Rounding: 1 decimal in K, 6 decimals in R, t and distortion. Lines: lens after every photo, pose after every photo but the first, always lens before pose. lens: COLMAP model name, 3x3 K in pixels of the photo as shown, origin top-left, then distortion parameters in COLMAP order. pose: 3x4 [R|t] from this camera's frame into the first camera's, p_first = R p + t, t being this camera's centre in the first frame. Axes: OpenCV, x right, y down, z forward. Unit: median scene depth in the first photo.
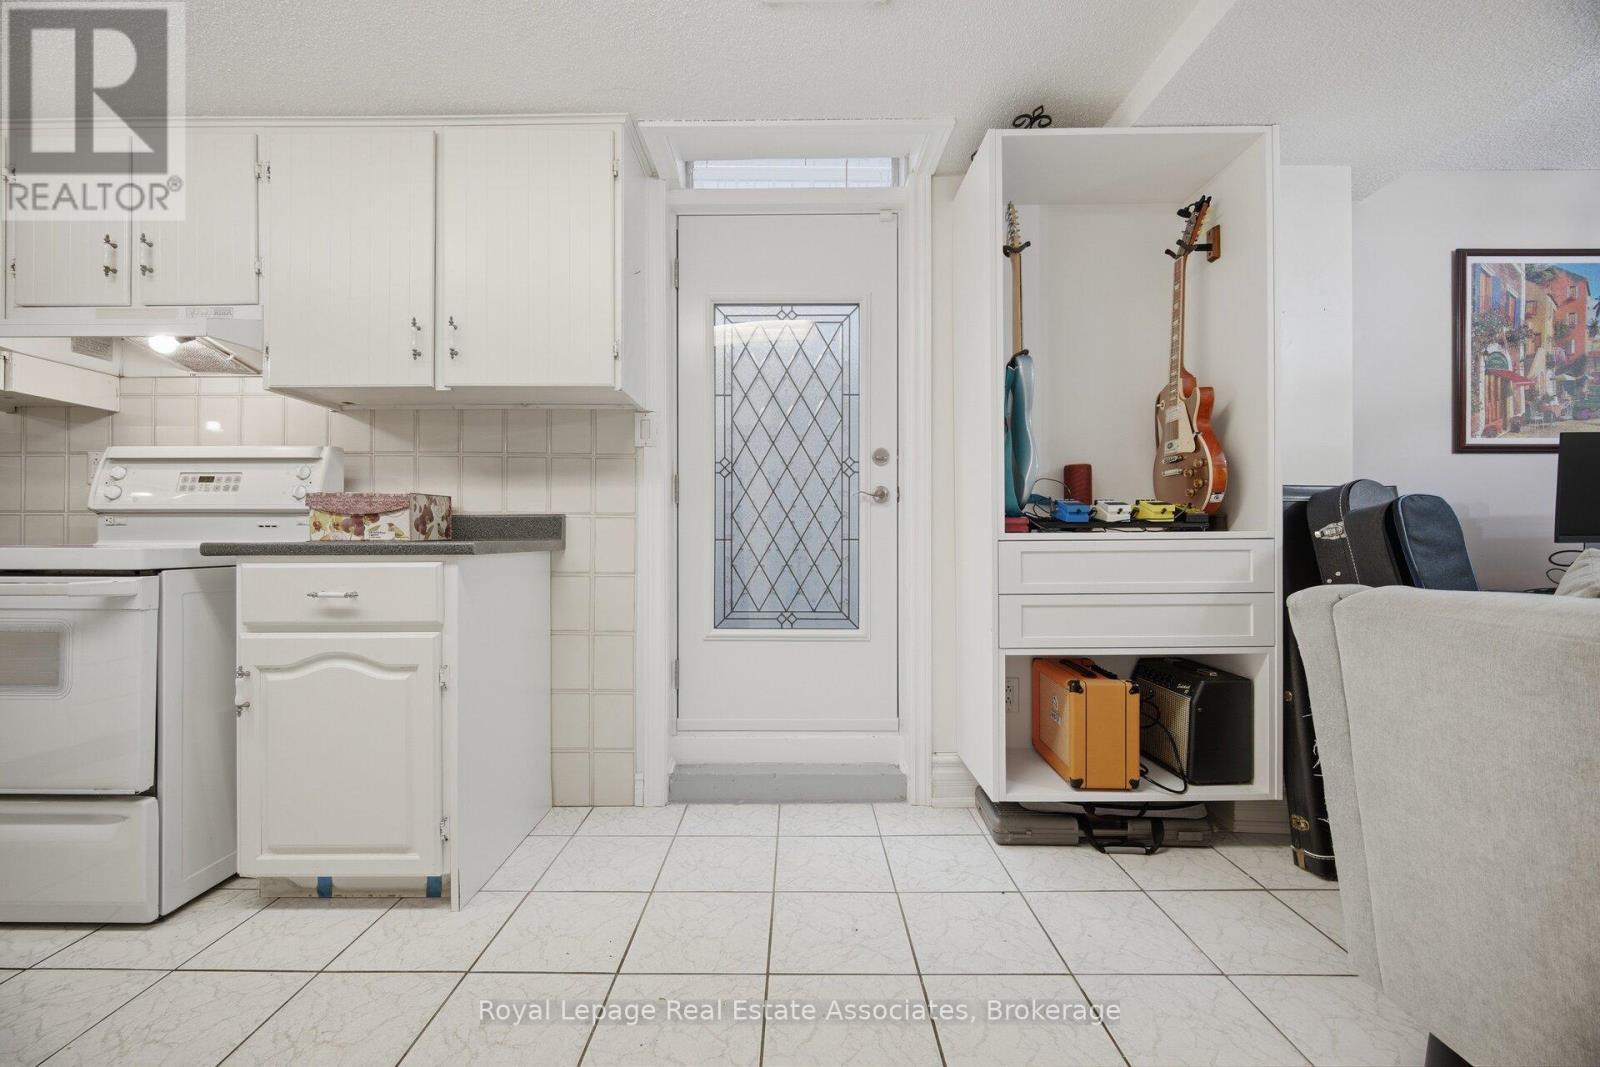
lens RADIAL K [[644.9, 0, 790.8], [0, 644.9, 533.8], [0, 0, 1]] dist [-0.002398, 0.000677]
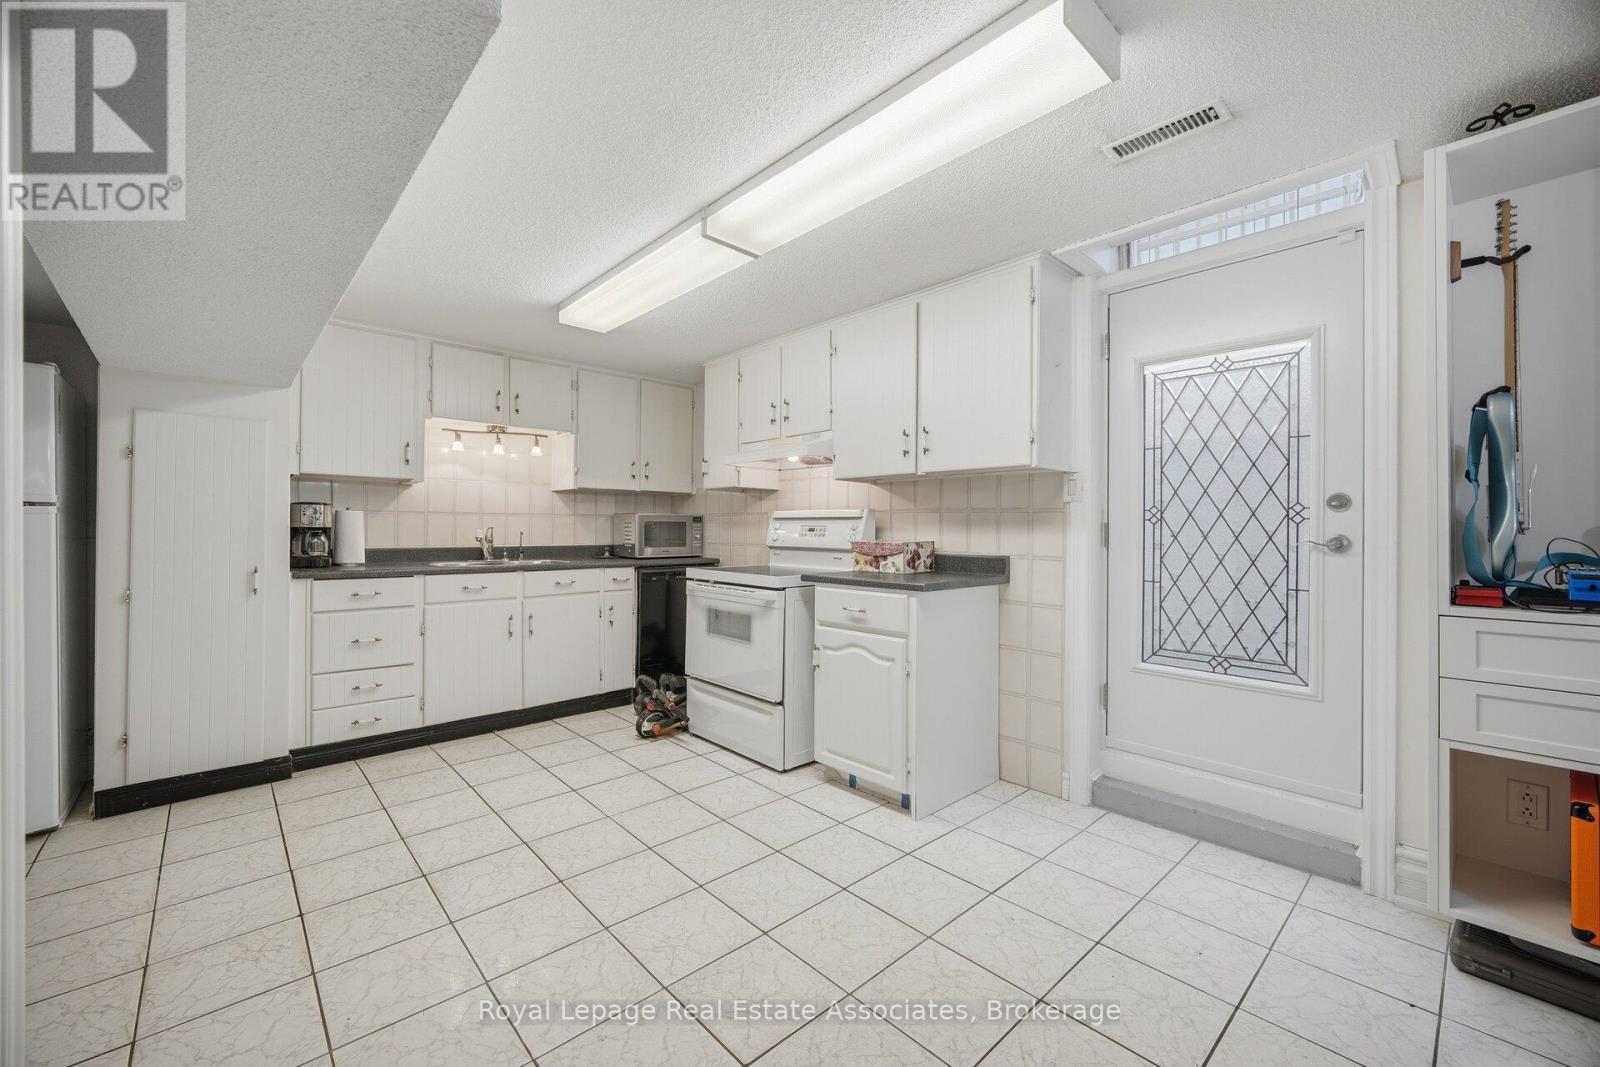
lens RADIAL K [[644.9, 0, 798.6], [0, 644.9, 529.4], [0, 0, 1]] dist [-0.002398, 0.000677]
pose [[0.686173, 0.007858, -0.727396, 0.320528], [-0.005465, 0.999969, 0.005648, -0.094657], [0.727418, 0.000100, 0.686195, -0.207308]]
